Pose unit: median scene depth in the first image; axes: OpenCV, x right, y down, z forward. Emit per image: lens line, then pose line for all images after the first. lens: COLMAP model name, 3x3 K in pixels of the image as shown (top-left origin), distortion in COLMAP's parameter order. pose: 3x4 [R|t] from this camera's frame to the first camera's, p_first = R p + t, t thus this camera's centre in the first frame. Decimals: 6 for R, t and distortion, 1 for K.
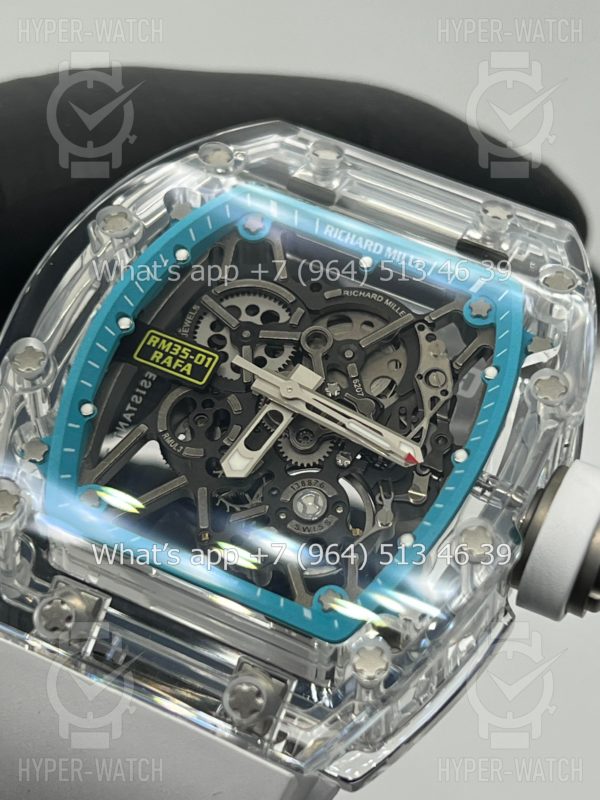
lens RADIAL K [[1942.5, 0, 300.0], [0, 1942.5, 400.0], [0, 0, 1]] dist [0.248587, -0.625771]
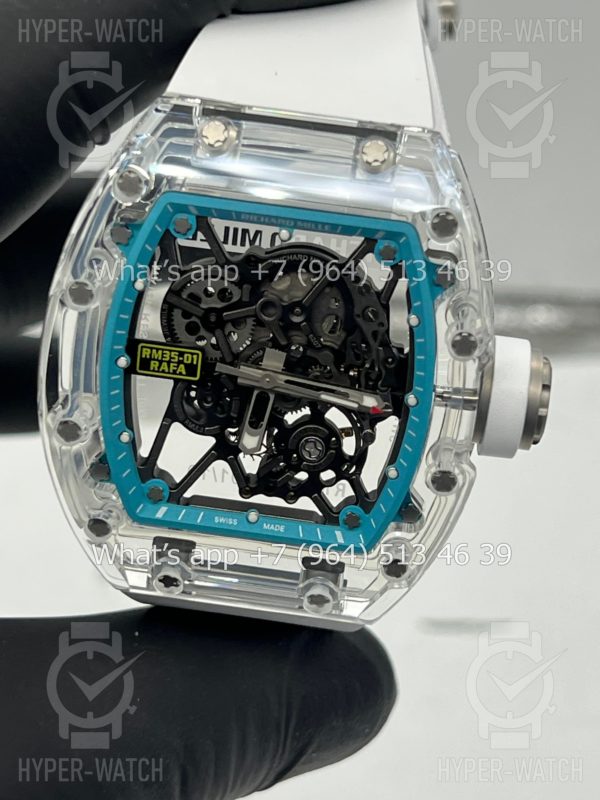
lens RADIAL K [[1942.5, 0, 300.0], [0, 1942.5, 400.0], [0, 0, 1]] dist [0.248587, -0.625771]
pose [[0.944148, -0.305586, -0.123295, 0.163581], [0.302784, 0.656885, 0.690525, -0.847892], [-0.130024, -0.689289, 0.712723, 0.076043]]
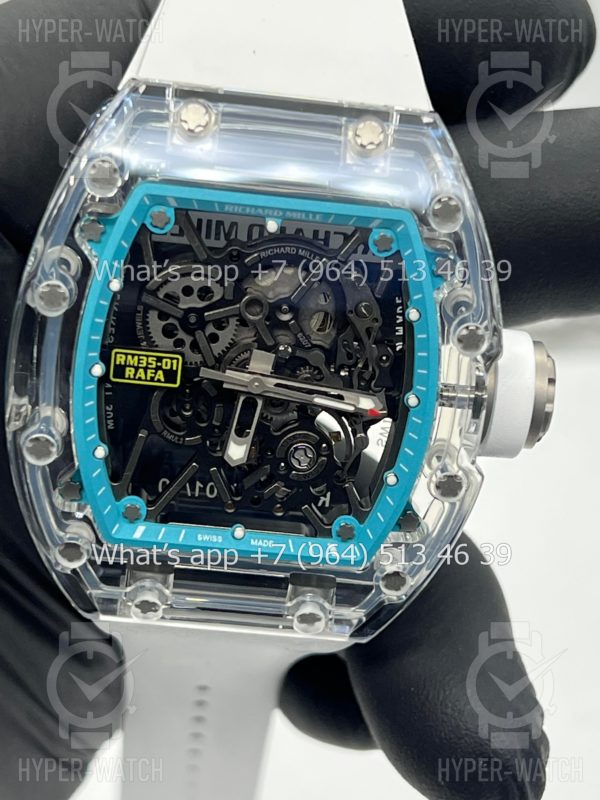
lens RADIAL K [[1942.5, 0, 300.0], [0, 1942.5, 400.0], [0, 0, 1]] dist [0.248587, -0.625771]
pose [[0.940511, -0.339366, -0.016397, 0.034553], [0.244878, 0.643612, 0.725120, -0.822843], [-0.235528, -0.685999, 0.688427, 0.172190]]
